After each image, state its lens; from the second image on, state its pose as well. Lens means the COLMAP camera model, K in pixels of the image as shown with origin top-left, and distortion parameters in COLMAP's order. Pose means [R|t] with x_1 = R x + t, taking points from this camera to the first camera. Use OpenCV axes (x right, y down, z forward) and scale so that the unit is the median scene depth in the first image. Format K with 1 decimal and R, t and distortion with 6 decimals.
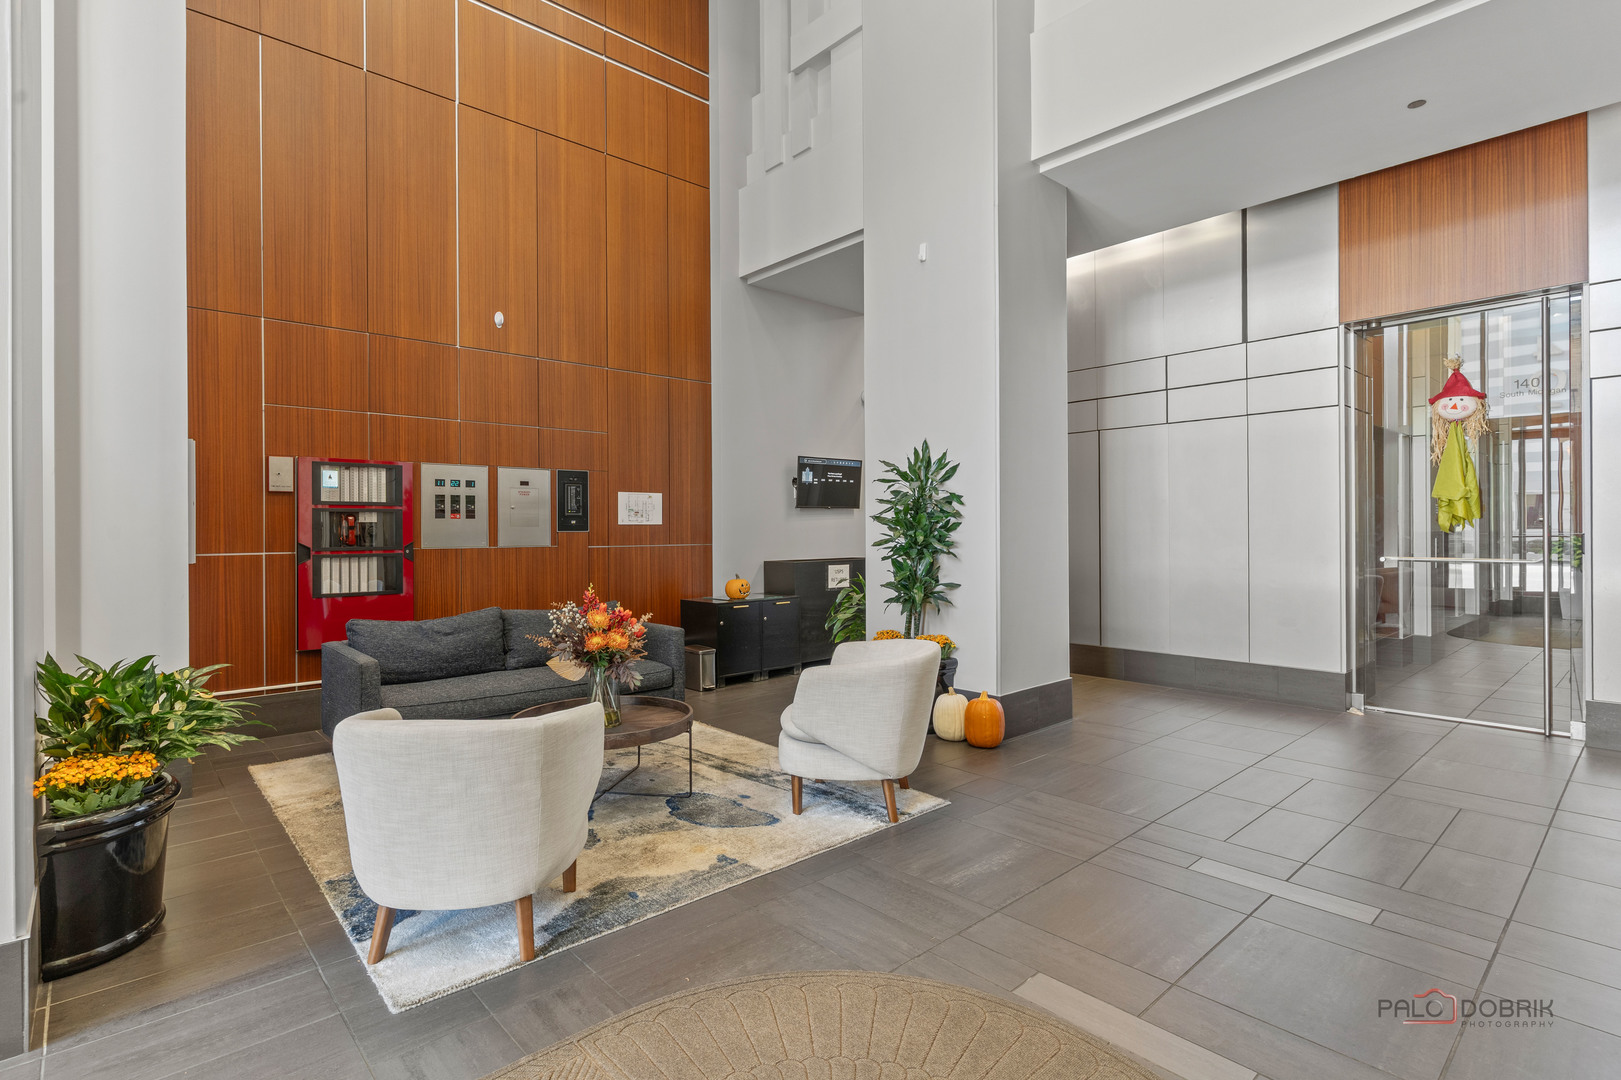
lens RADIAL K [[780.7, 0, 815.1], [0, 780.7, 529.1], [0, 0, 1]] dist [0.001554, 0.000156]
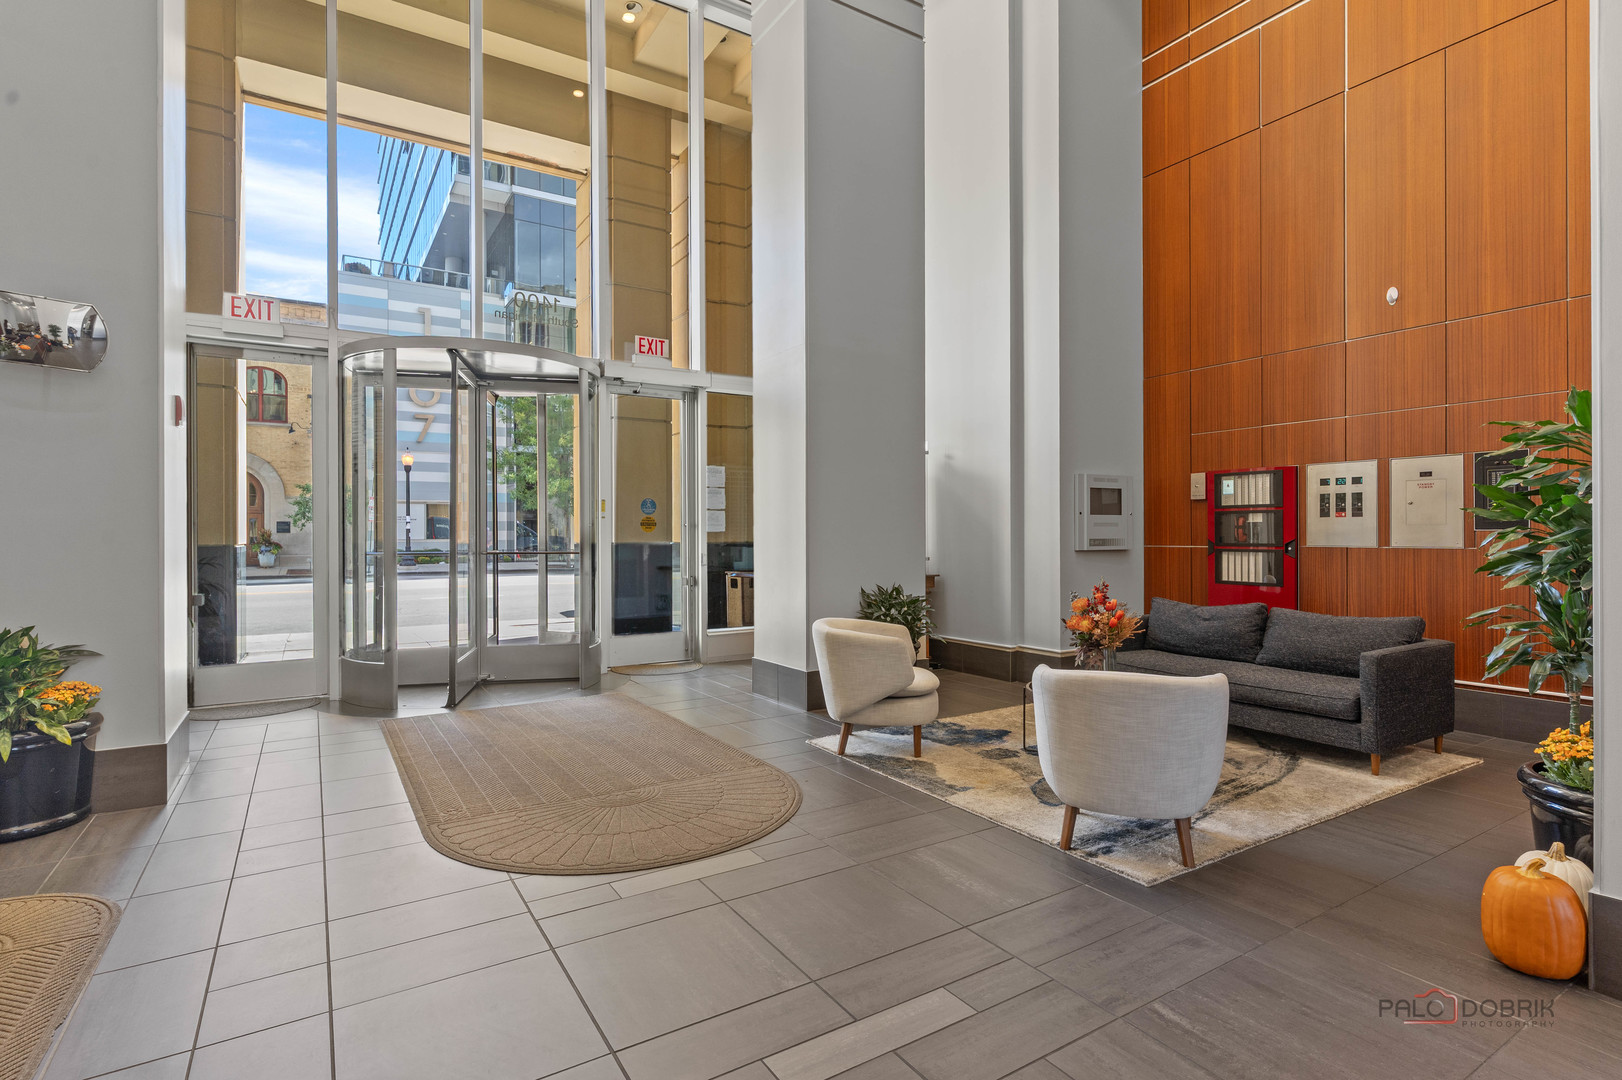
lens RADIAL K [[781.2, 0, 815.6], [0, 781.2, 529.1], [0, 0, 1]] dist [0.001554, 0.000156]
pose [[-0.158368, 0.001864, -0.987378, 0.631381], [0.005414, 0.999985, 0.001019, -0.002911], [0.987365, -0.005184, -0.158375, 0.511840]]
